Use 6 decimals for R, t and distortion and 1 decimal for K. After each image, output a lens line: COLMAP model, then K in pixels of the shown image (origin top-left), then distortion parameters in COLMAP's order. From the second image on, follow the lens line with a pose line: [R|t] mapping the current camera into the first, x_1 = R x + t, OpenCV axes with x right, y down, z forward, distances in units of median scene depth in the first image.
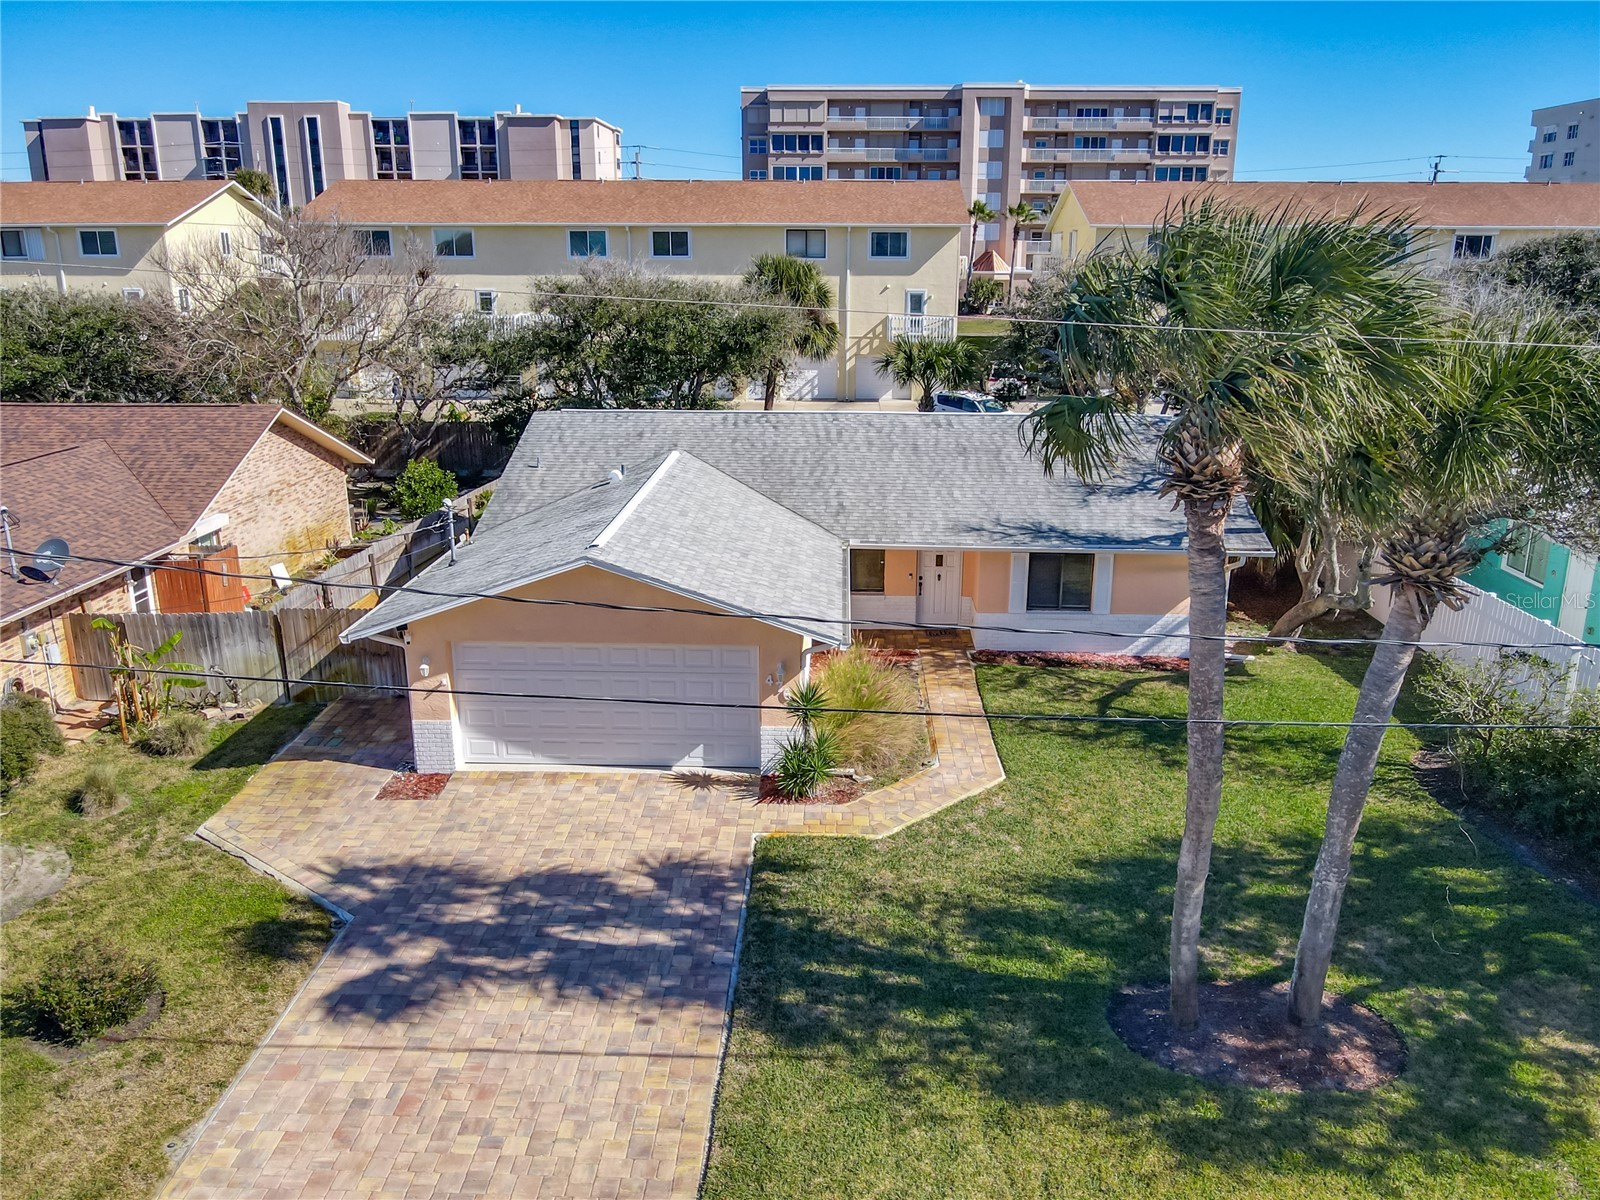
lens RADIAL K [[1193.2, 0, 800.0], [0, 1193.2, 600.0], [0, 0, 1]] dist [-0.010648, 0.002196]
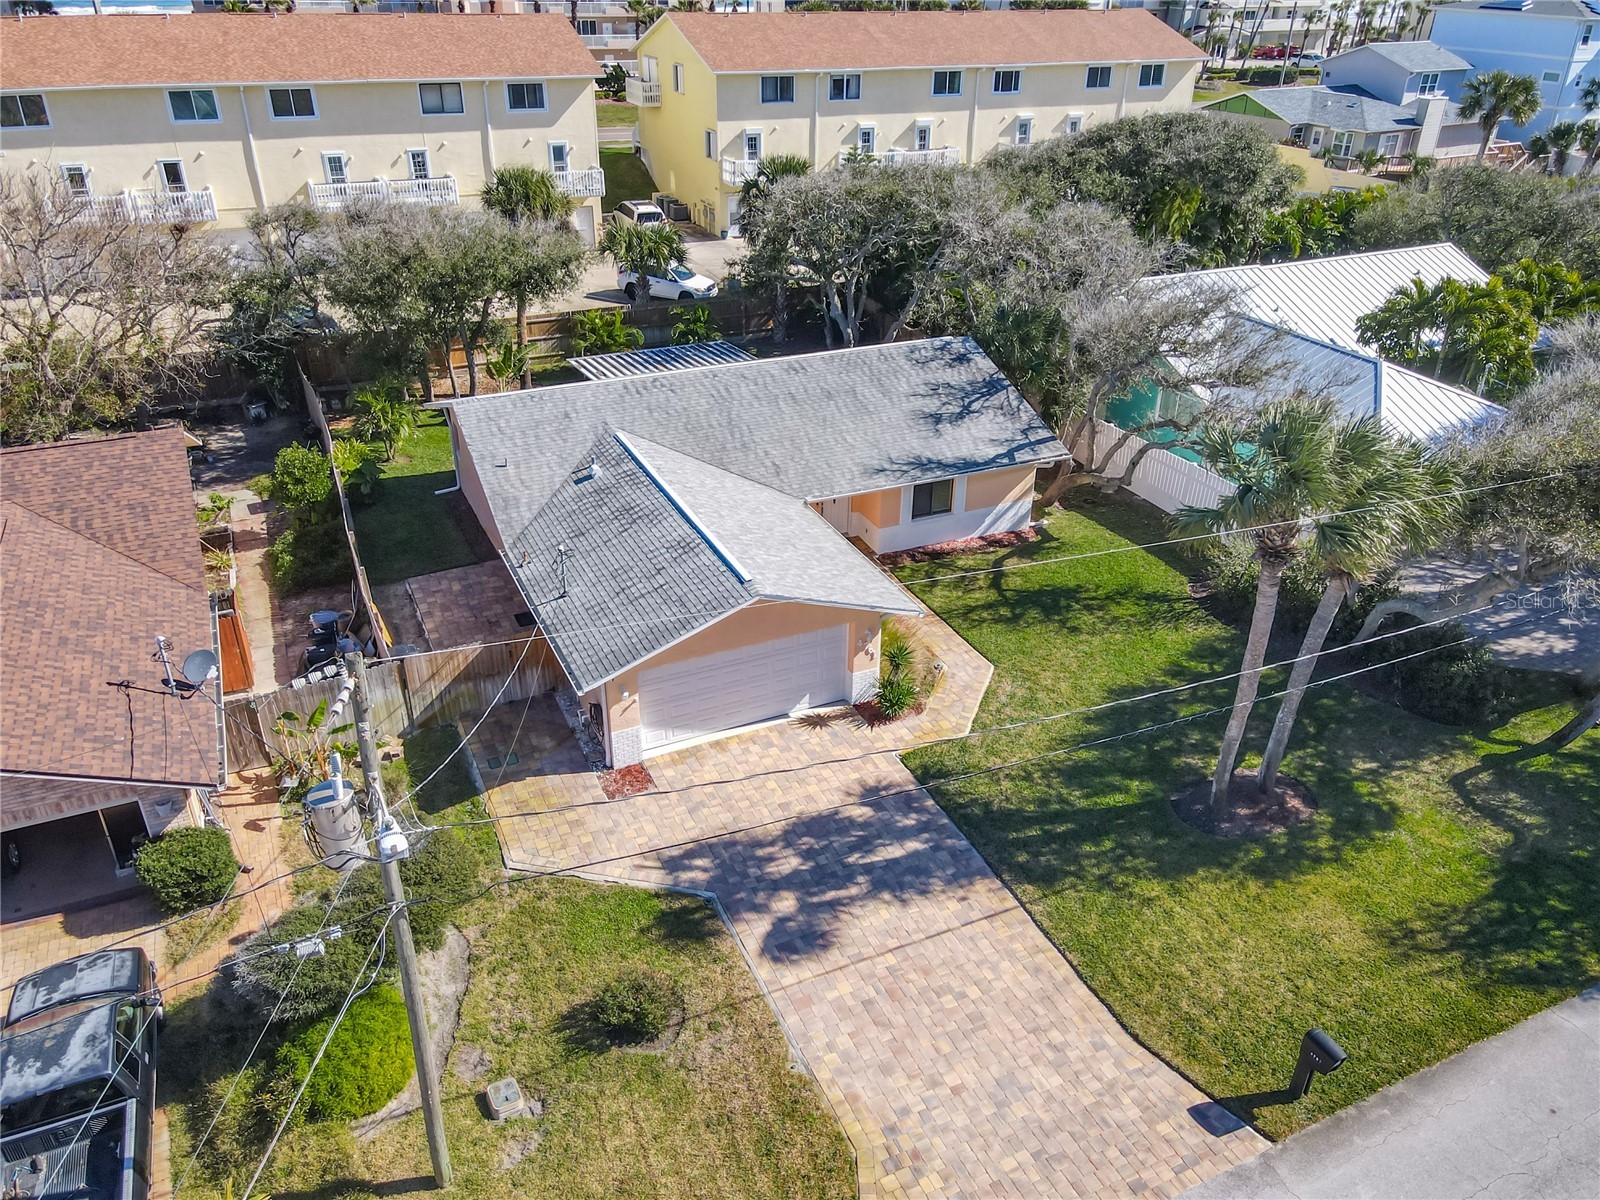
lens RADIAL K [[1183.2, 0, 800.0], [0, 1183.2, 600.0], [0, 0, 1]] dist [0.007820, 0.003683]
pose [[0.891062, -0.210980, 0.401866, -0.637356], [0.114953, 0.961433, 0.249866, -0.336951], [-0.439083, -0.176450, 0.880949, -0.186383]]
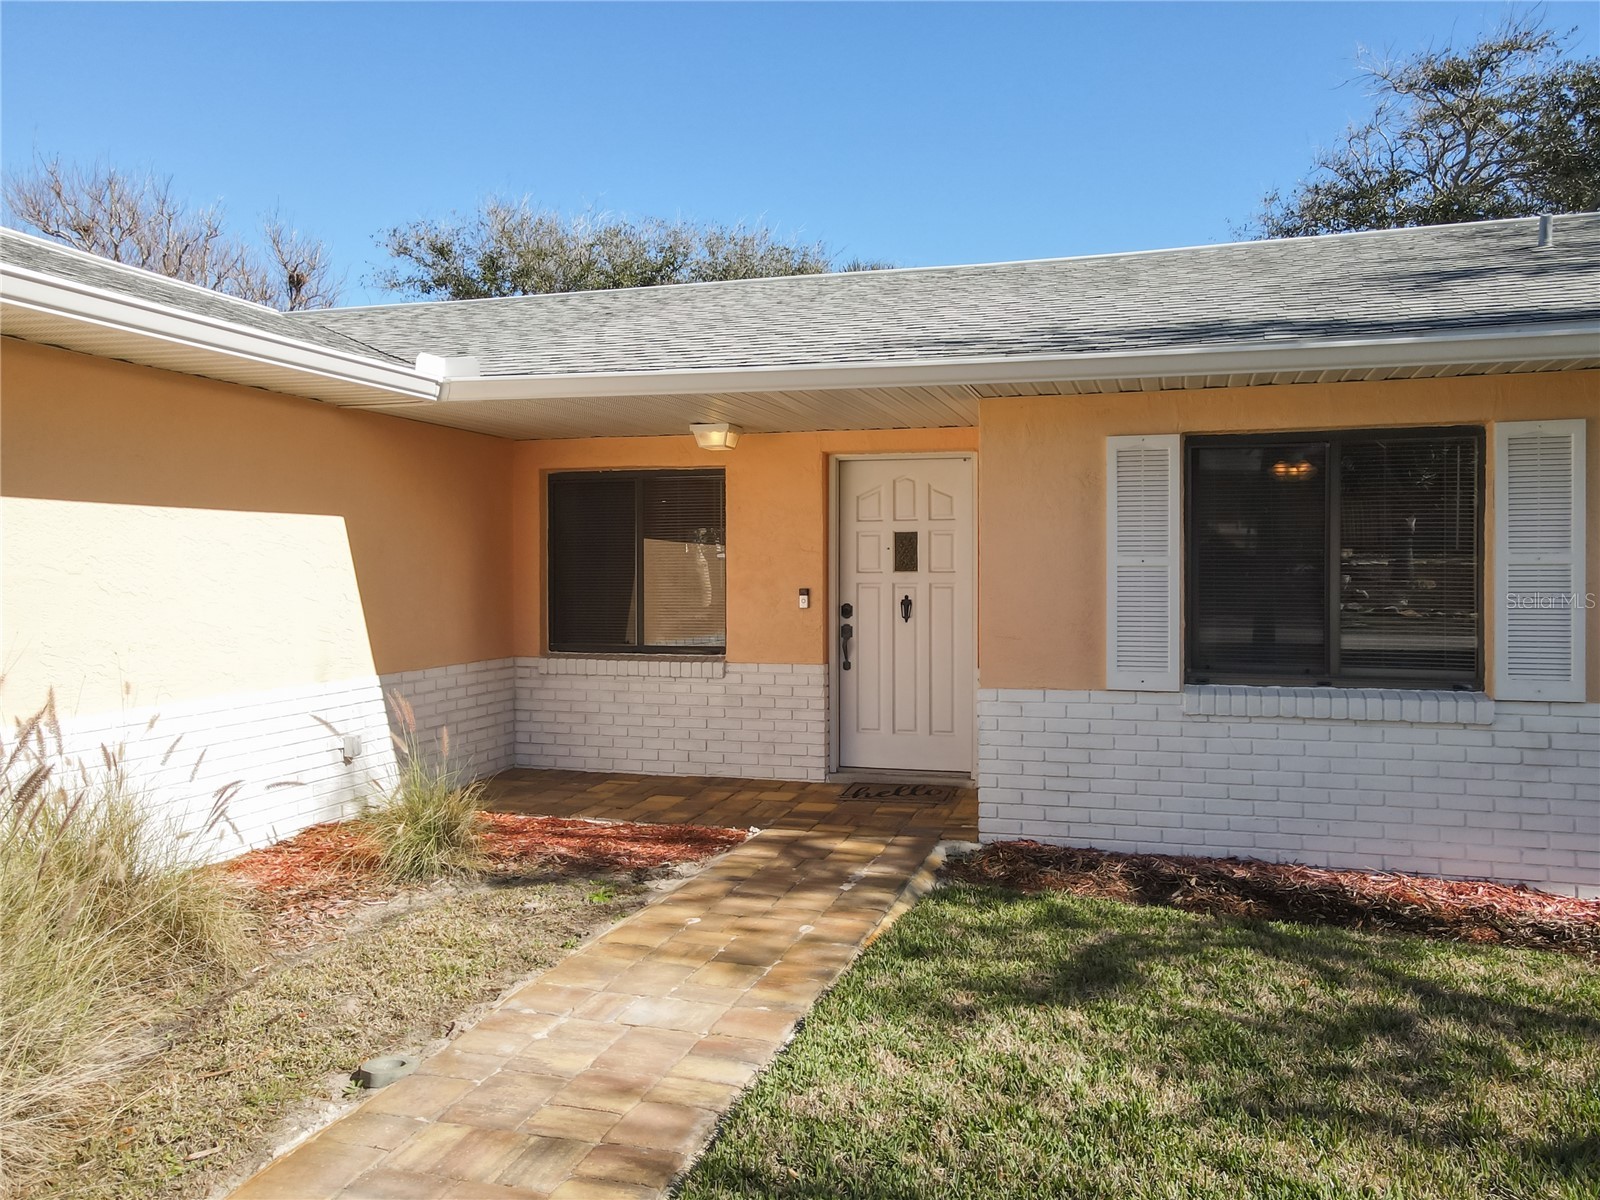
lens RADIAL K [[1131.7, 0, 810.9], [0, 1131.7, 572.9], [0, 0, 1]] dist [0.001735, 0.004138]
pose [[0.961962, -0.009944, -0.273002, 0.239481], [-0.071209, 0.955663, -0.285723, 0.078249], [0.263739, 0.294295, 0.918603, 1.013268]]
